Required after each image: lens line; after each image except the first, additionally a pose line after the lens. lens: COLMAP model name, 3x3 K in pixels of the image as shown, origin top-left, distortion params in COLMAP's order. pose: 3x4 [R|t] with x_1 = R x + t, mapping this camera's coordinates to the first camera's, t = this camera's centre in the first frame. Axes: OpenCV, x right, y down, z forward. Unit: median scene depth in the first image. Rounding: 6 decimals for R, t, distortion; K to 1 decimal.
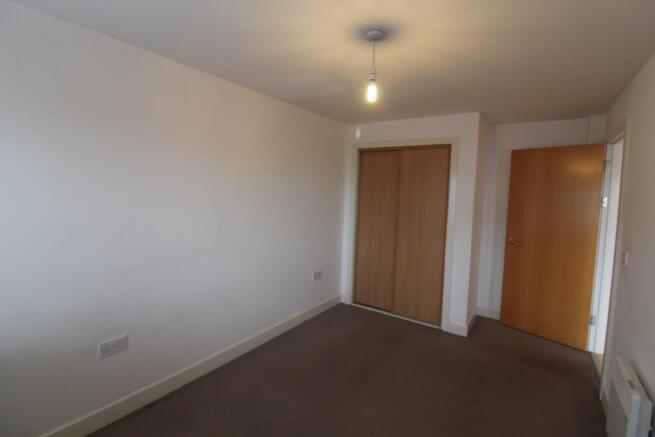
lens RADIAL K [[303.6, 0, 330.8], [0, 303.6, 207.5], [0, 0, 1]] dist [-0.002406, -0.010476]
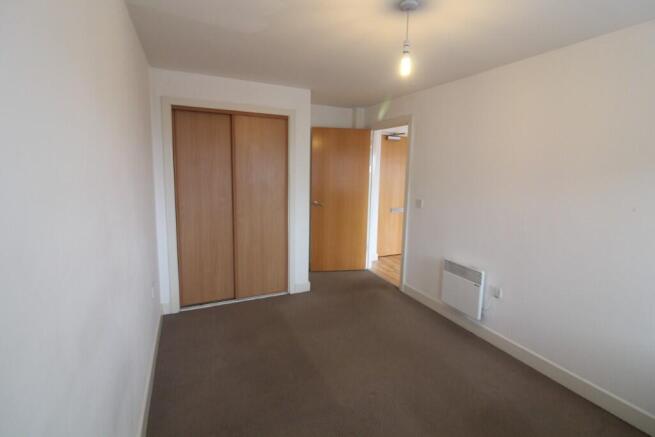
lens RADIAL K [[303.6, 0, 330.8], [0, 303.6, 207.5], [0, 0, 1]] dist [-0.002406, -0.010476]
pose [[0.509055, -0.135490, 0.850003, -0.433999], [0.044433, 0.990353, 0.131251, -0.031944], [-0.859587, -0.029045, 0.510164, 0.342597]]
